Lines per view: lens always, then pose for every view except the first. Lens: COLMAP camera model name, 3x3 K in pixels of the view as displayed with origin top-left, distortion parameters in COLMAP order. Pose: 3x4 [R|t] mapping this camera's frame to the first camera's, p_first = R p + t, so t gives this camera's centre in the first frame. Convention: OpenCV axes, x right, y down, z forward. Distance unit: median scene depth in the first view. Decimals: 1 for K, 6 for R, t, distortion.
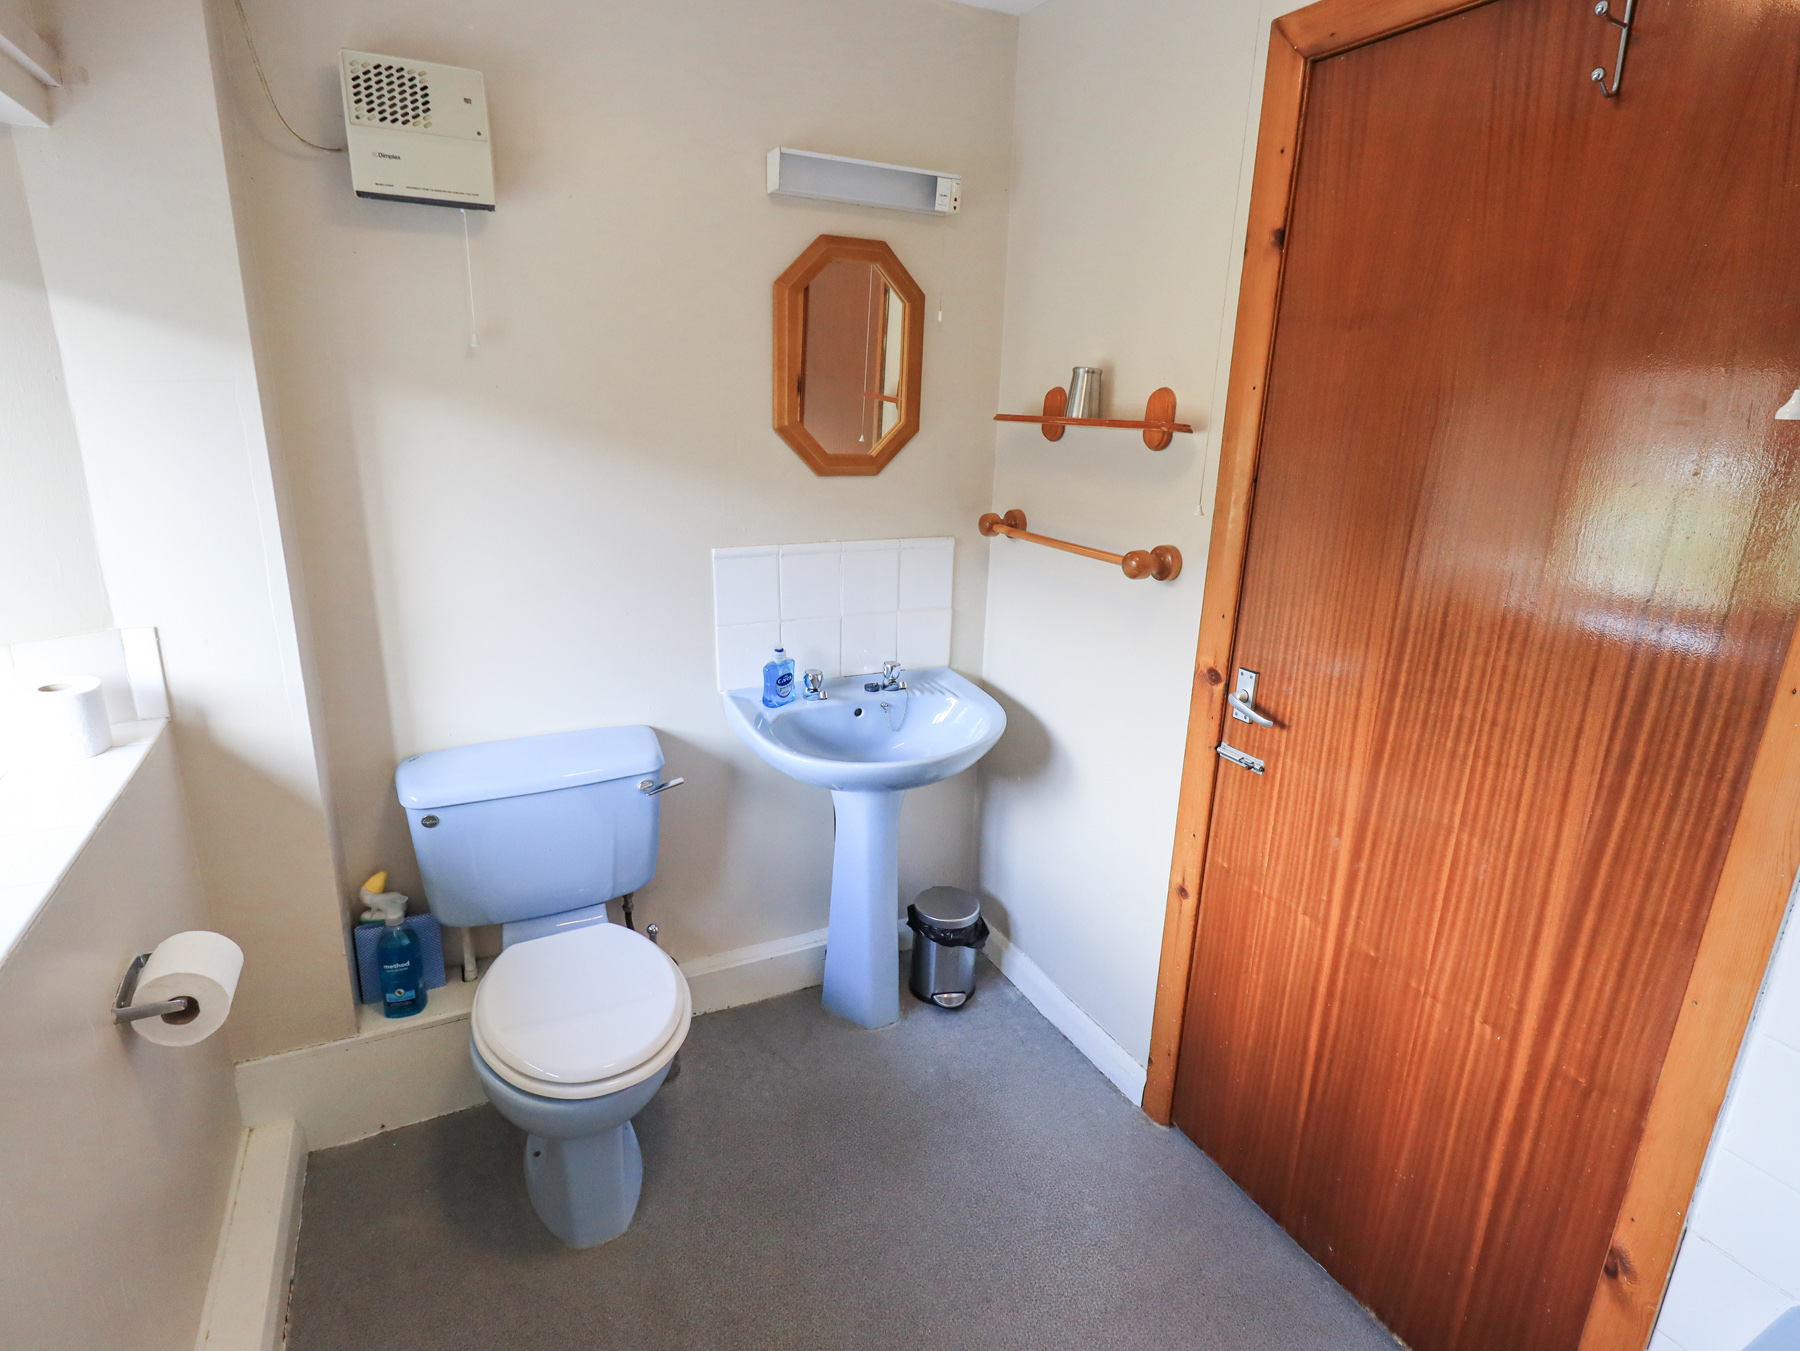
lens RADIAL K [[936.6, 0, 913.5], [0, 936.6, 658.2], [0, 0, 1]] dist [0.002431, -0.001902]
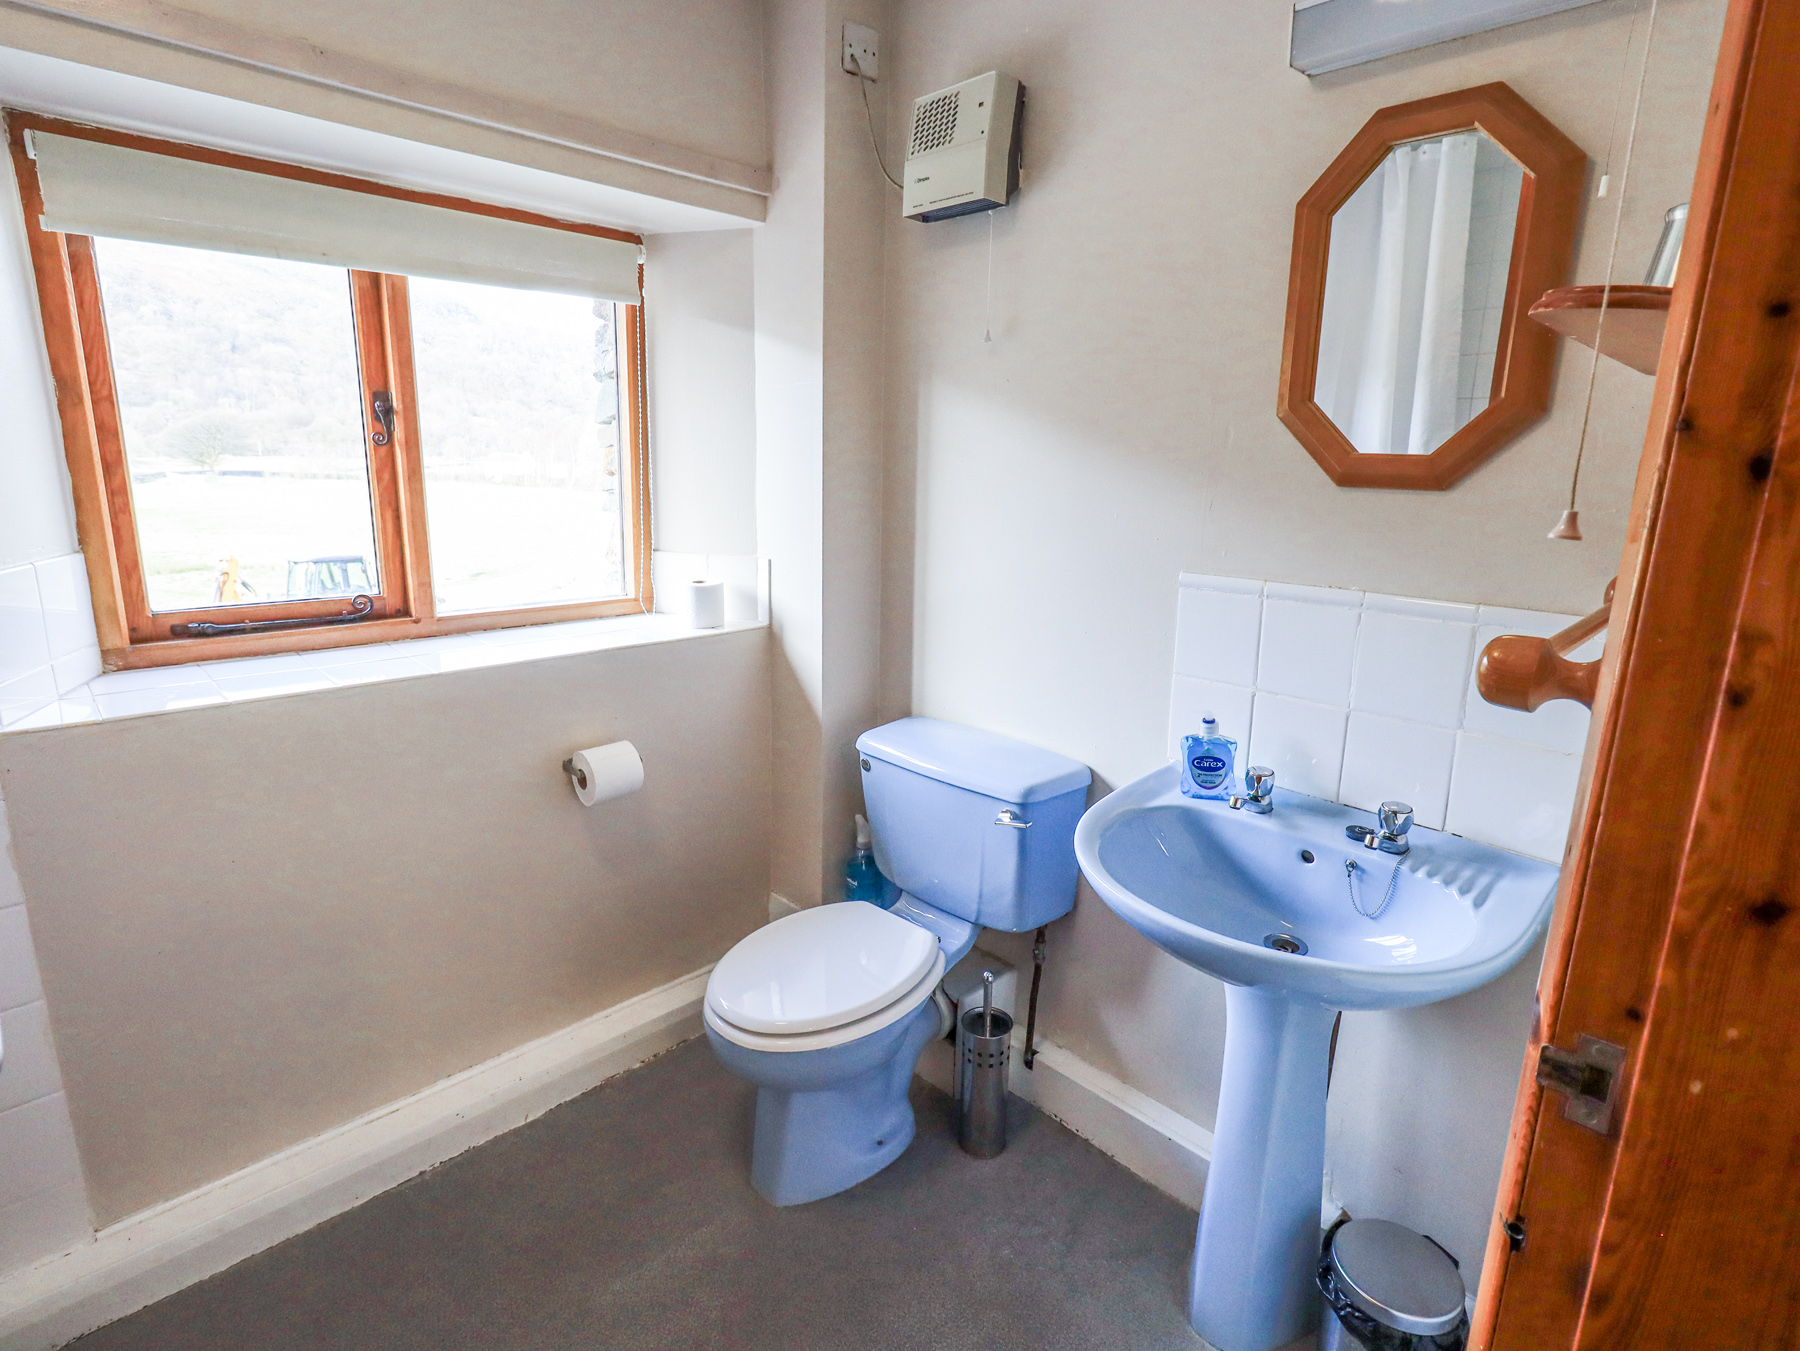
lens RADIAL K [[936.6, 0, 913.5], [0, 936.6, 658.2], [0, 0, 1]] dist [0.002431, -0.001902]
pose [[0.304434, 0.181915, -0.935001, 0.452585], [-0.268085, 0.958279, 0.099156, -0.065839], [0.914030, 0.220474, 0.340502, 0.543835]]
